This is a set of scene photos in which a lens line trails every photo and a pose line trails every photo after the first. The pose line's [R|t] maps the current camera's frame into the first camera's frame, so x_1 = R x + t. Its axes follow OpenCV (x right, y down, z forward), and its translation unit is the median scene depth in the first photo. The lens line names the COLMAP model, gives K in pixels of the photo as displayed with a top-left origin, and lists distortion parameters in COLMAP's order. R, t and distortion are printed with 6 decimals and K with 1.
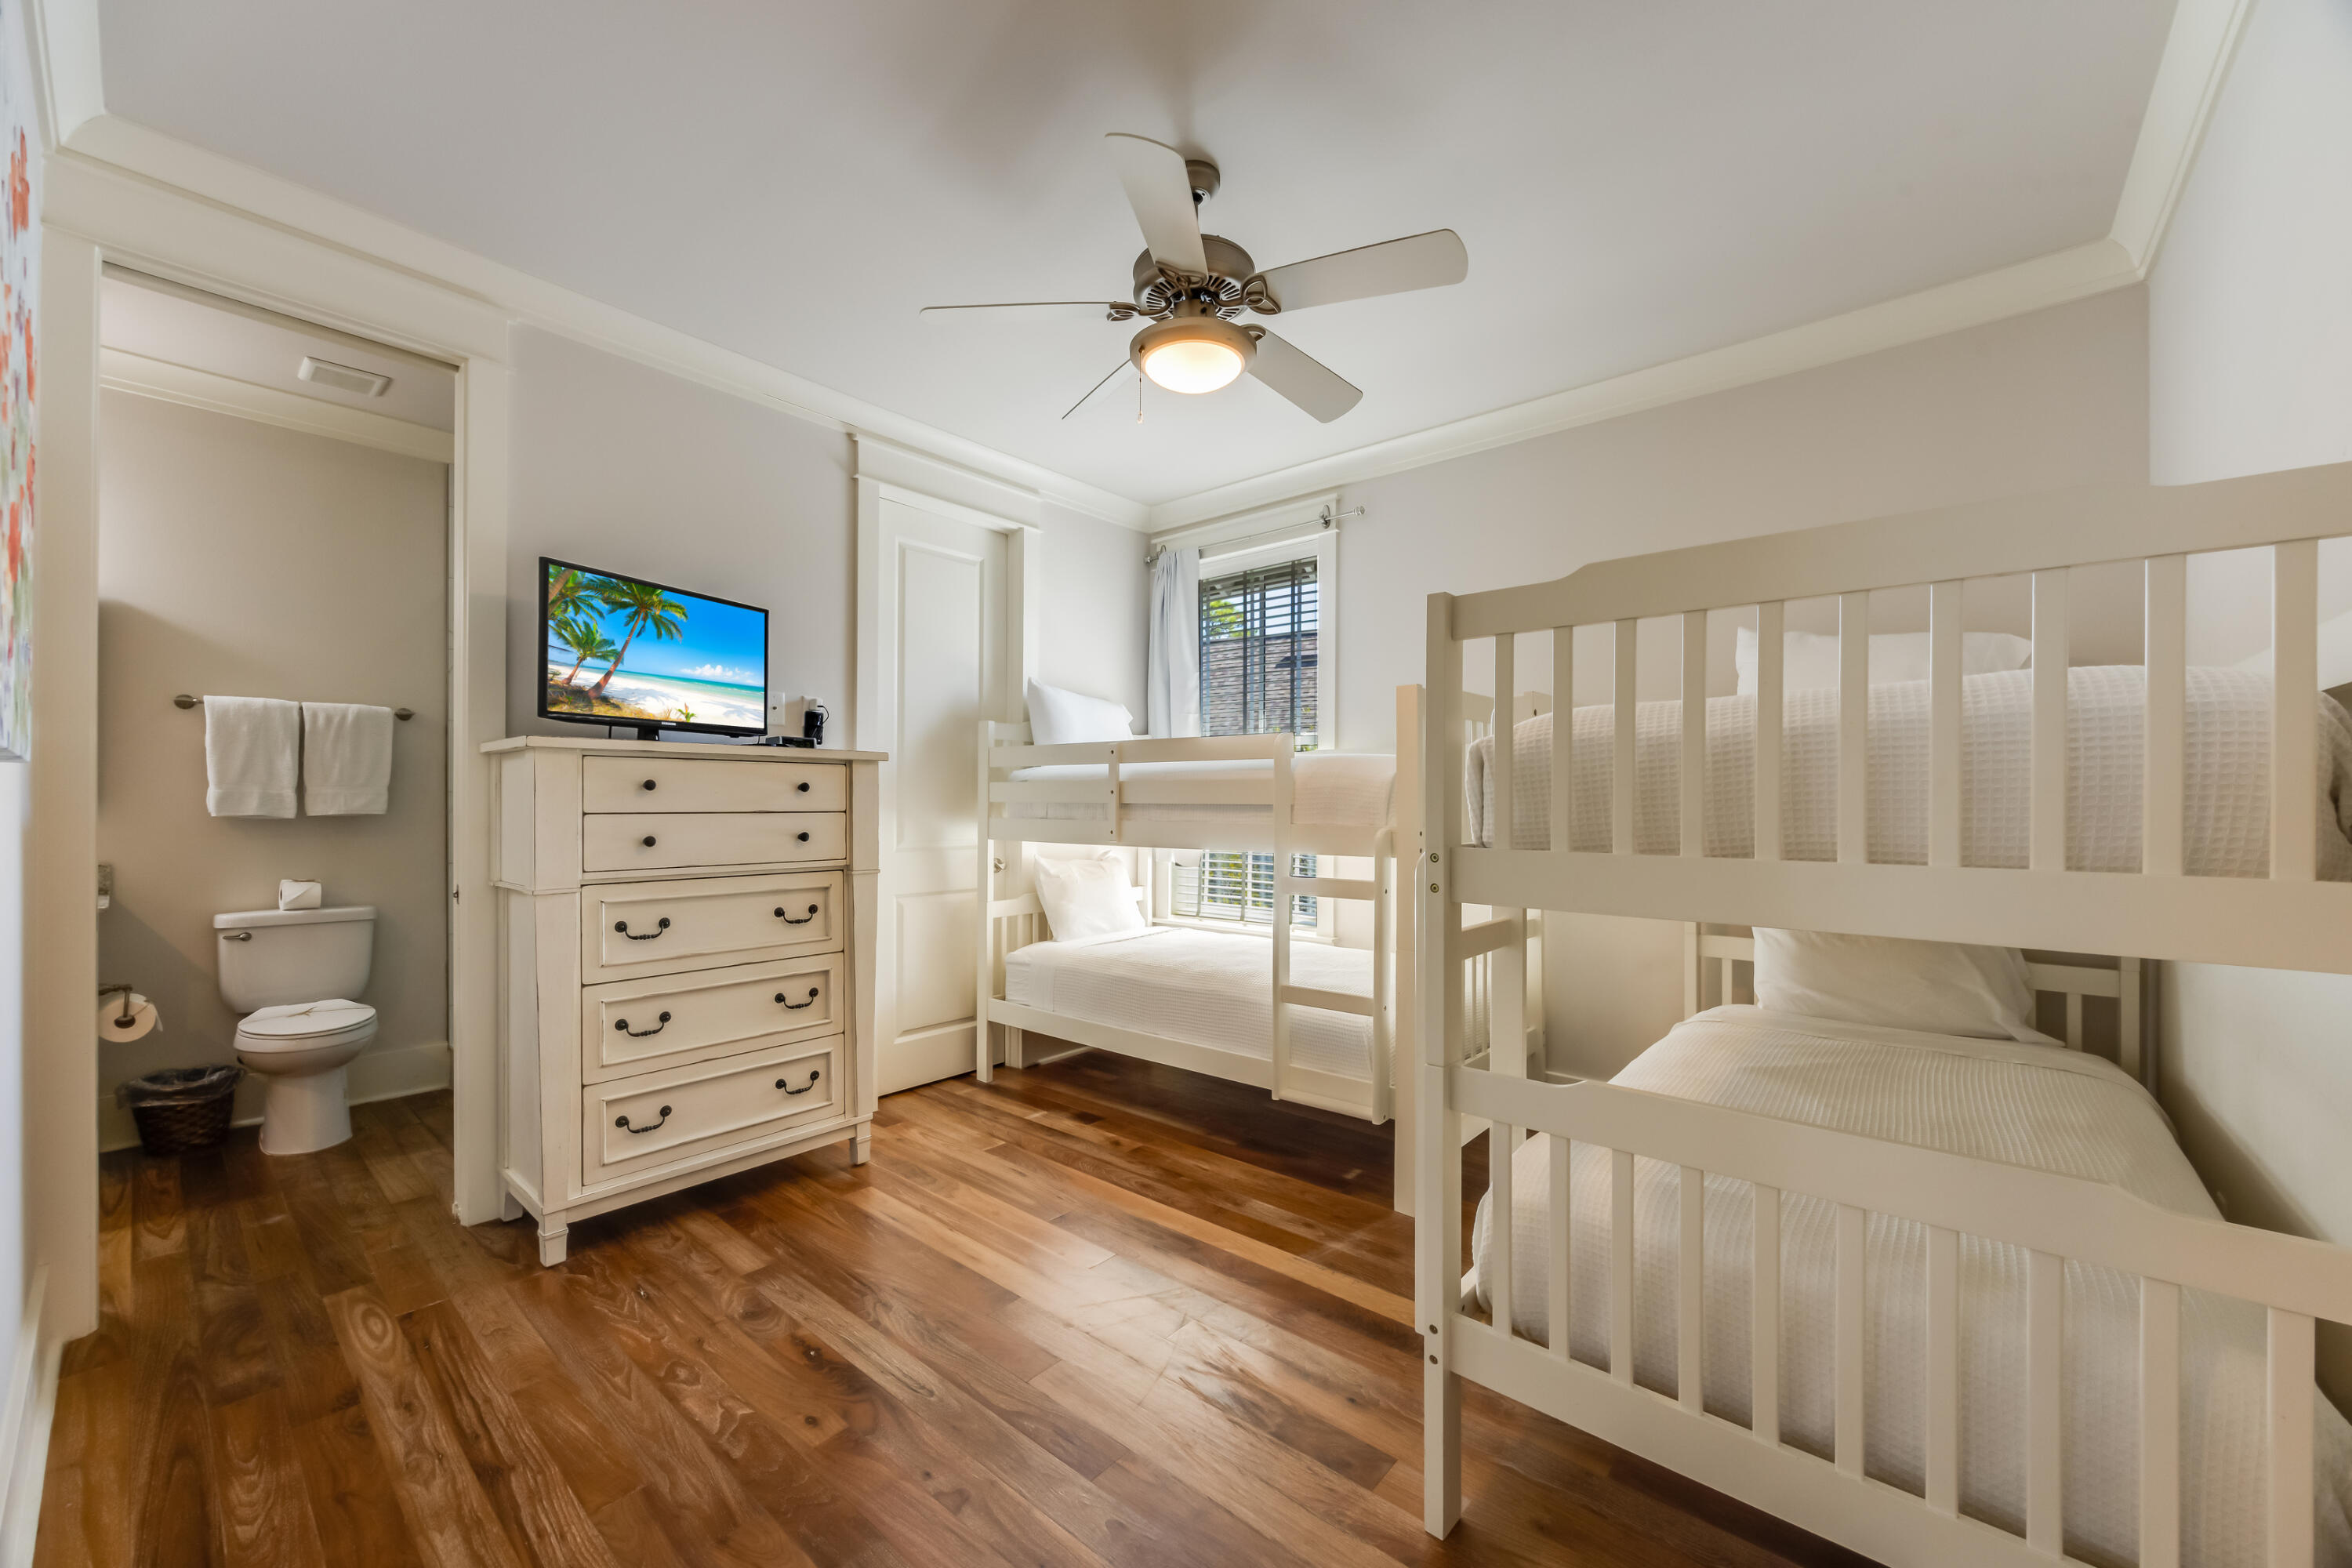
lens RADIAL K [[898.6, 0, 1186.3], [0, 898.6, 803.2], [0, 0, 1]] dist [-0.005361, 0.000028]
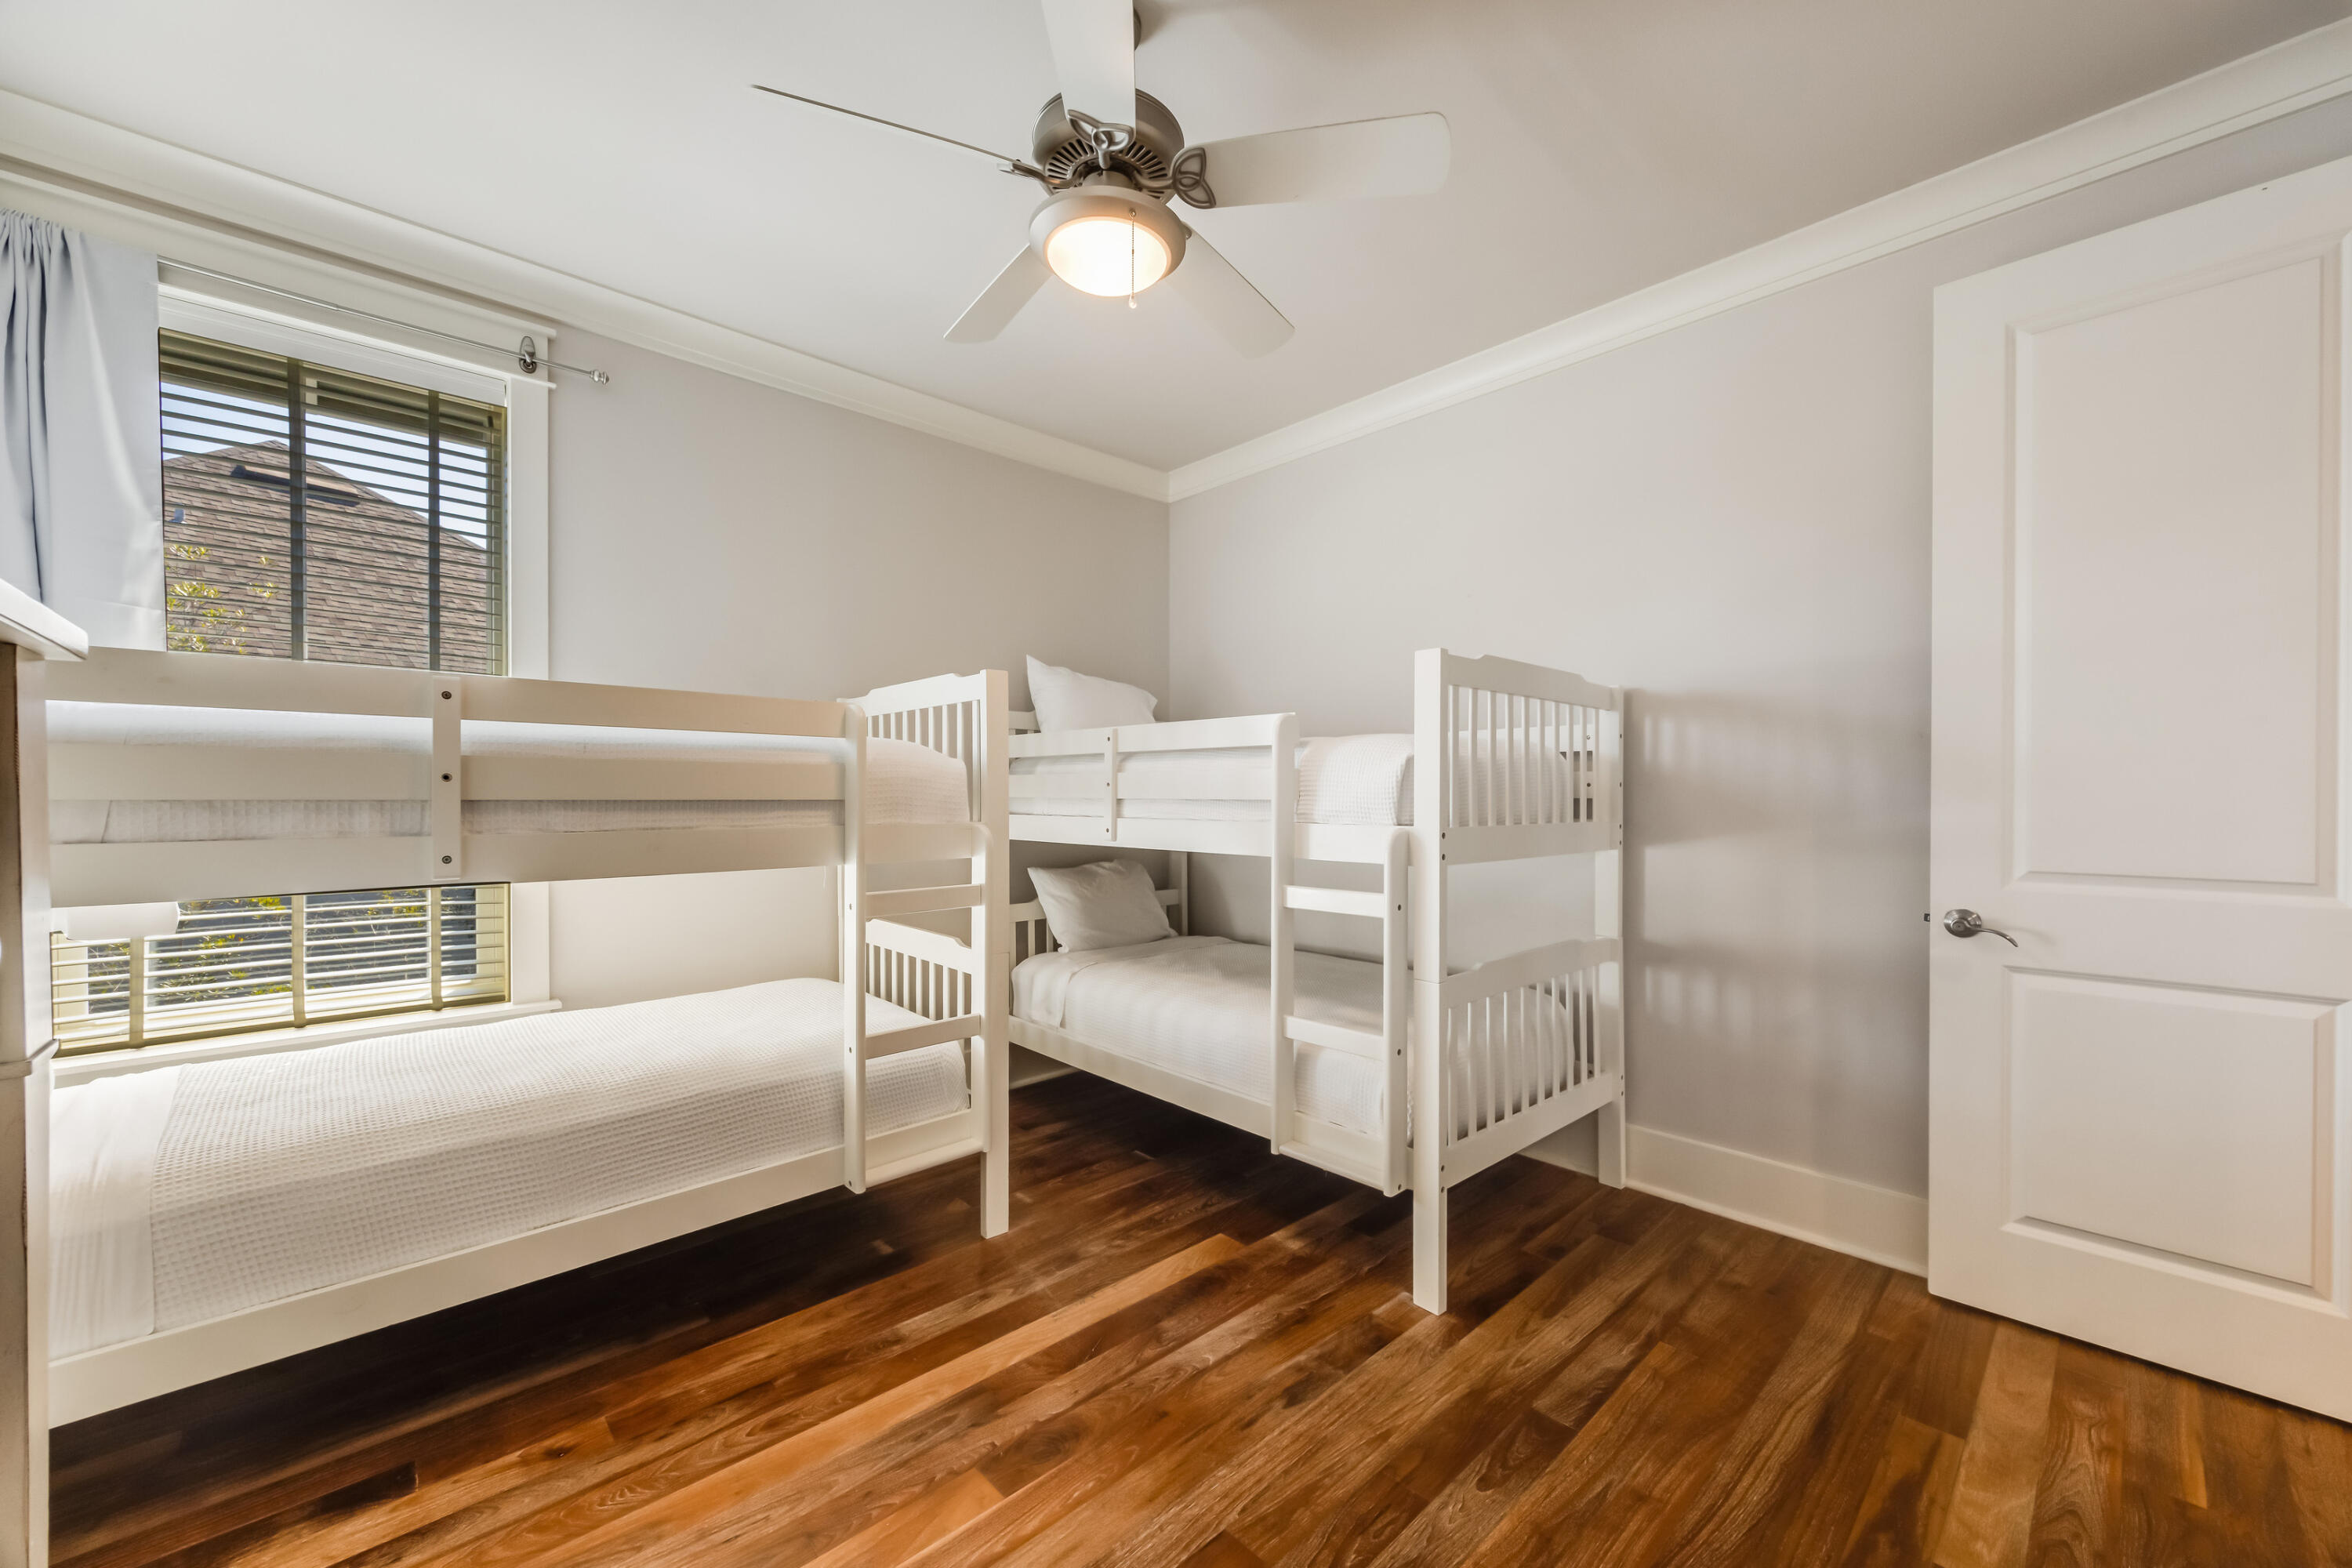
lens RADIAL K [[898.6, 0, 1174.9], [0, 898.6, 804.1], [0, 0, 1]] dist [-0.005361, 0.000028]
pose [[0.118115, -0.012581, 0.992920, -0.557361], [0.003011, 0.999920, 0.012312, -0.003032], [-0.992995, 0.001535, 0.118143, 0.594504]]
